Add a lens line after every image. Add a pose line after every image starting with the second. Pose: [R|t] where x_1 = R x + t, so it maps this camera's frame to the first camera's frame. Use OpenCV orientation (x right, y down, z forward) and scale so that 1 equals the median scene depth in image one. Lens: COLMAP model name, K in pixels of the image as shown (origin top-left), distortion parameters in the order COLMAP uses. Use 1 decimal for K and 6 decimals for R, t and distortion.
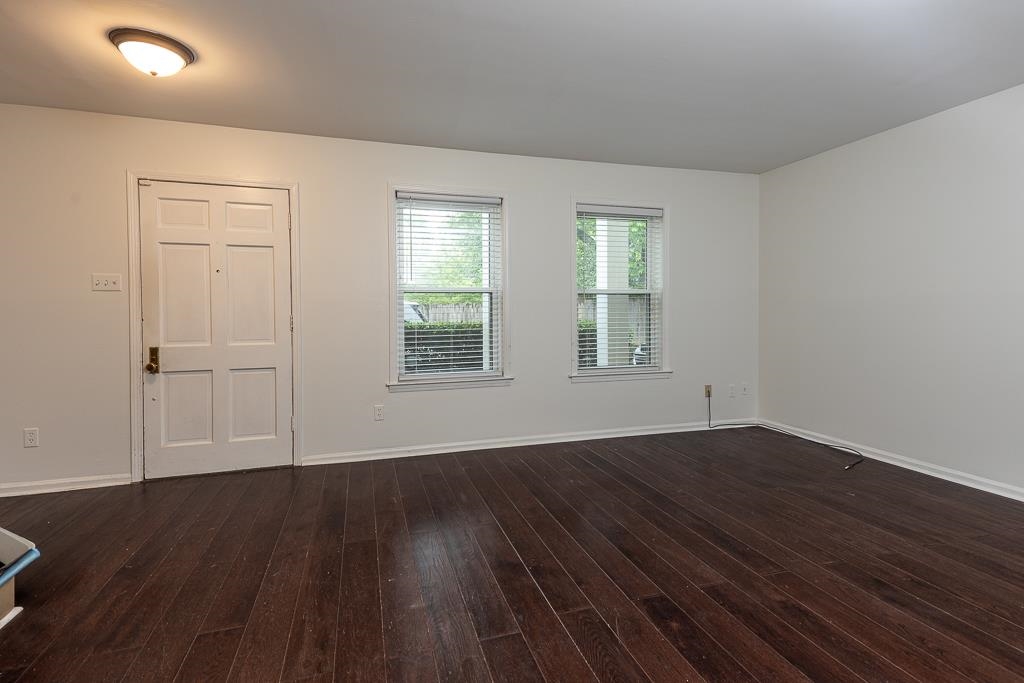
lens RADIAL K [[492.6, 0, 513.9], [0, 492.6, 311.3], [0, 0, 1]] dist [0.059478, -0.029451]
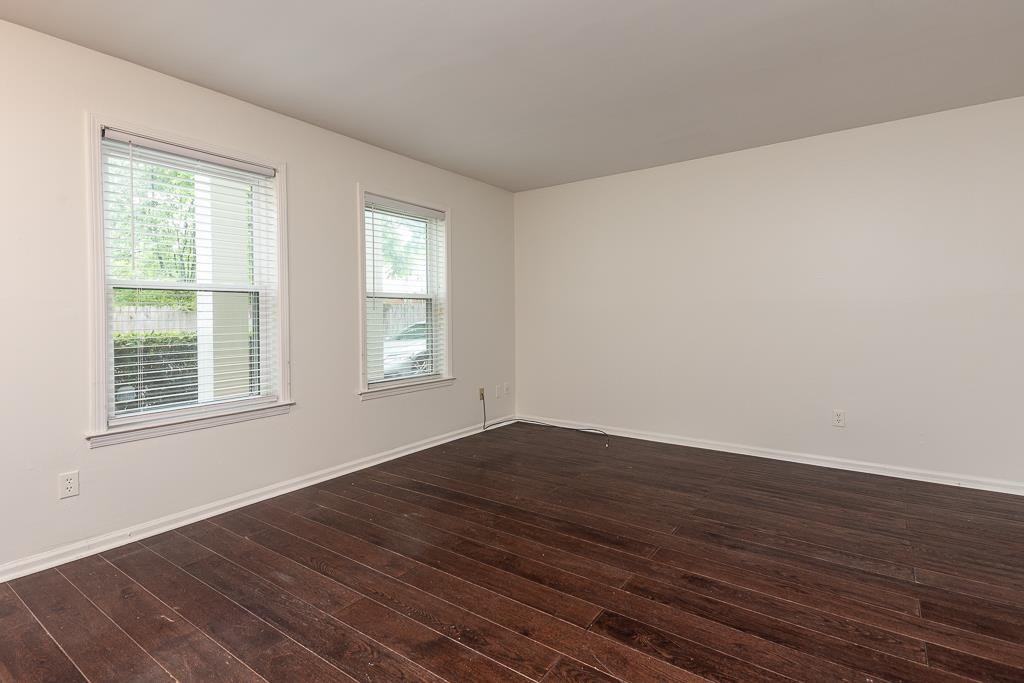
lens RADIAL K [[492.6, 0, 513.9], [0, 492.6, 311.3], [0, 0, 1]] dist [0.059478, -0.029451]
pose [[0.797059, 0.003726, 0.603890, -0.291385], [0.006940, 0.999858, -0.015330, 0.008322], [-0.603861, 0.016410, 0.796920, 0.236652]]
